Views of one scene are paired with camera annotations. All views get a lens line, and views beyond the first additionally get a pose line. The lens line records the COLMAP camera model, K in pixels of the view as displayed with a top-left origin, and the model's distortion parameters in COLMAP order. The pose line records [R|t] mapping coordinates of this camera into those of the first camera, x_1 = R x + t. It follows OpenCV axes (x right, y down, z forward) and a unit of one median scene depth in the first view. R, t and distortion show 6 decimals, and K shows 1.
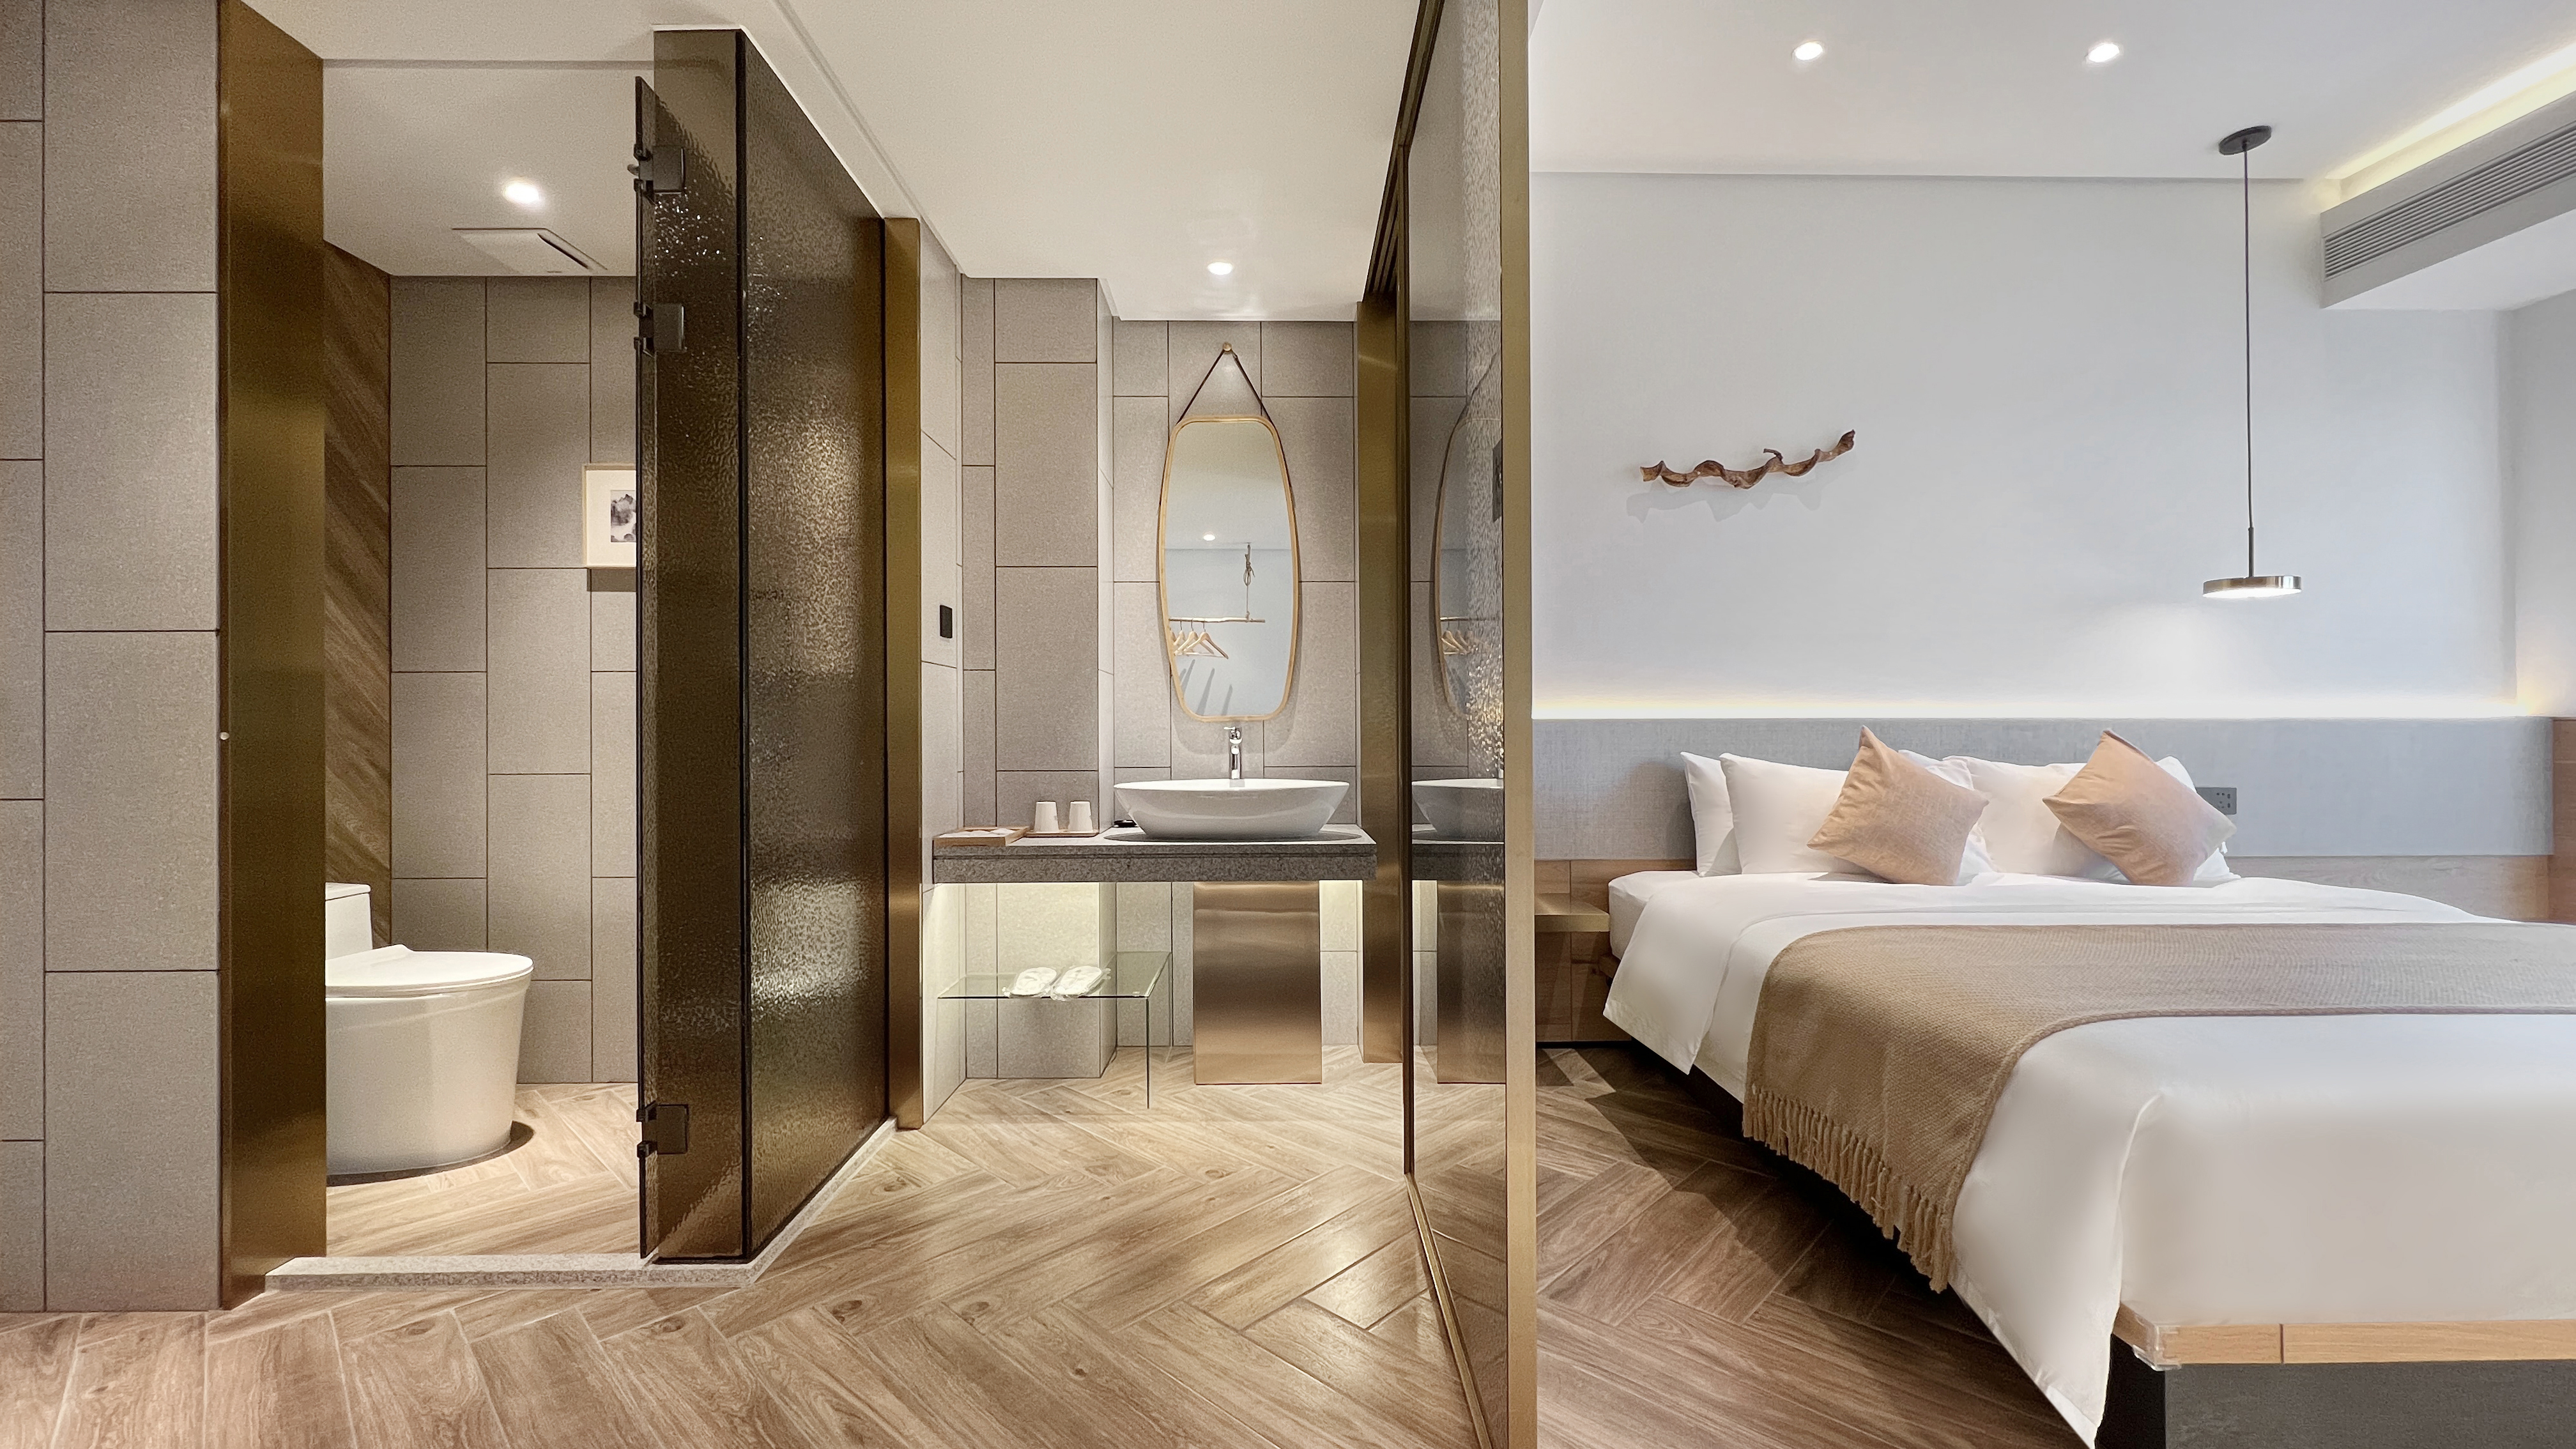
lens RADIAL K [[1029.4, 0, 1288.0], [0, 1029.4, 724.5], [0, 0, 1]] dist [-0.001574, -0.000020]
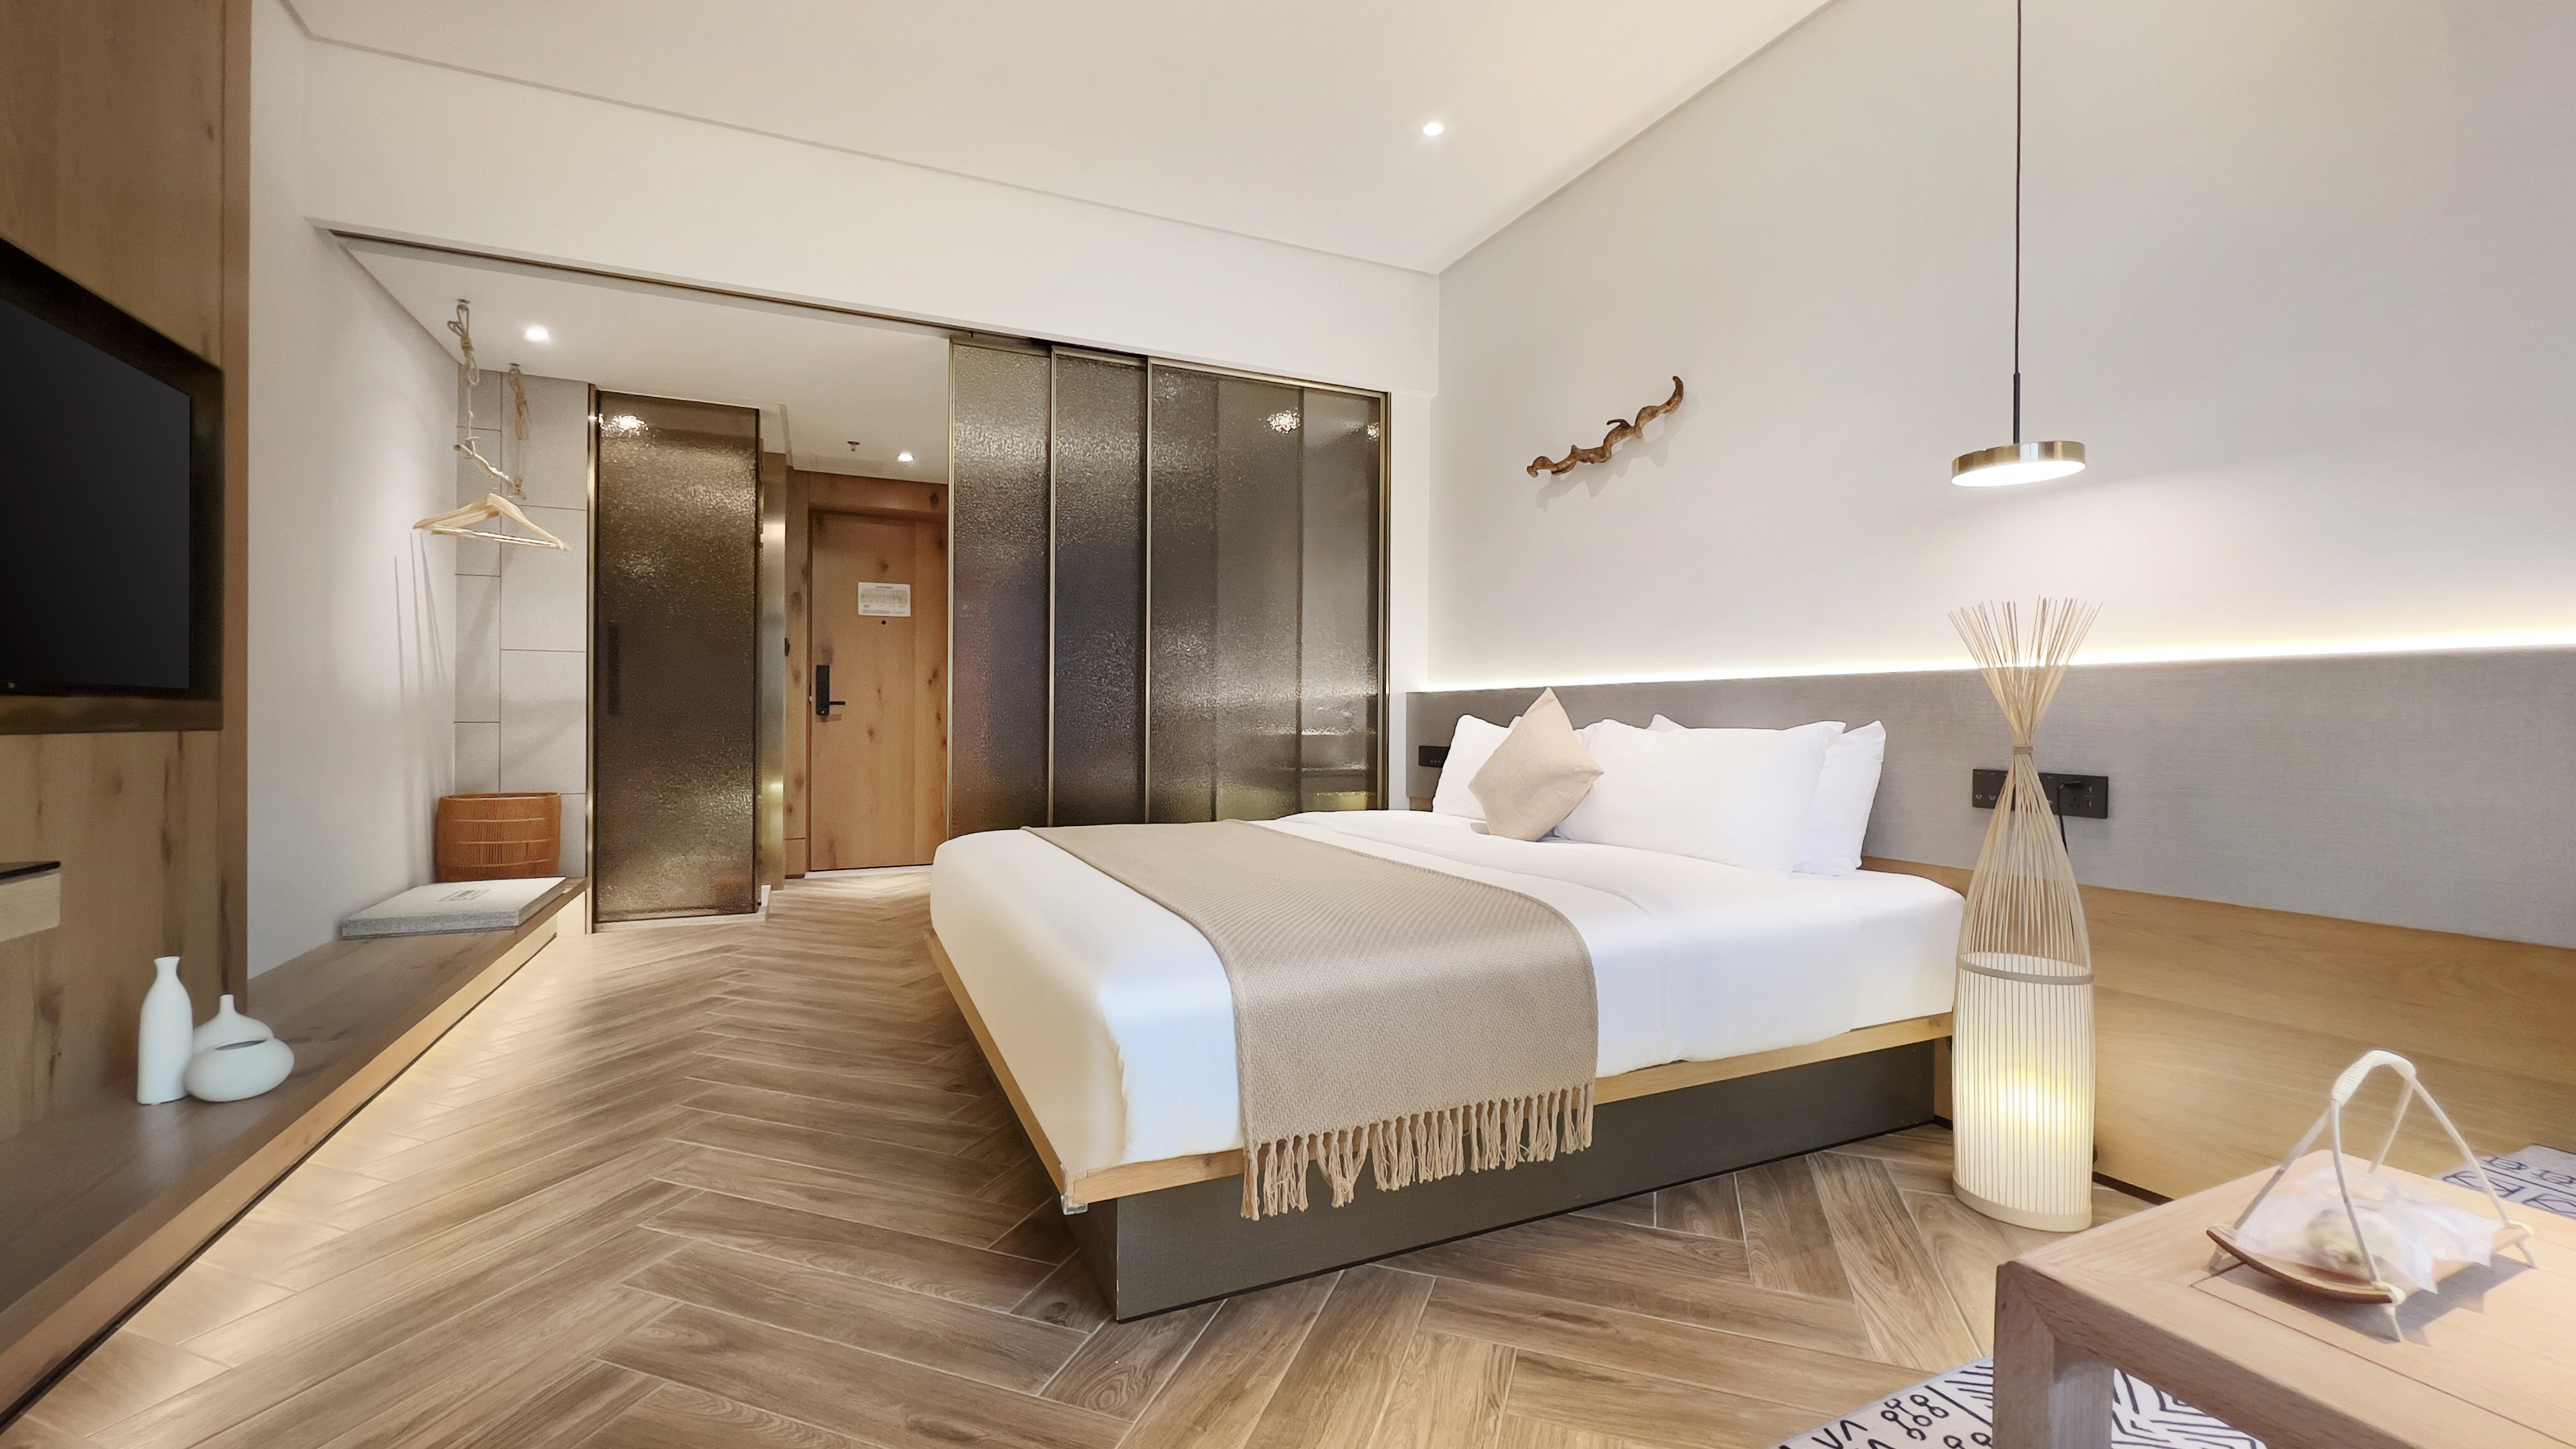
lens RADIAL K [[1026.5, 0, 1288.0], [0, 1026.5, 724.5], [0, 0, 1]] dist [-0.001521, -0.000228]
pose [[0.402765, 0.008402, -0.915265, 1.269133], [0.004305, 0.999929, 0.011074, 0.020244], [0.915293, -0.008401, 0.402701, 0.294523]]
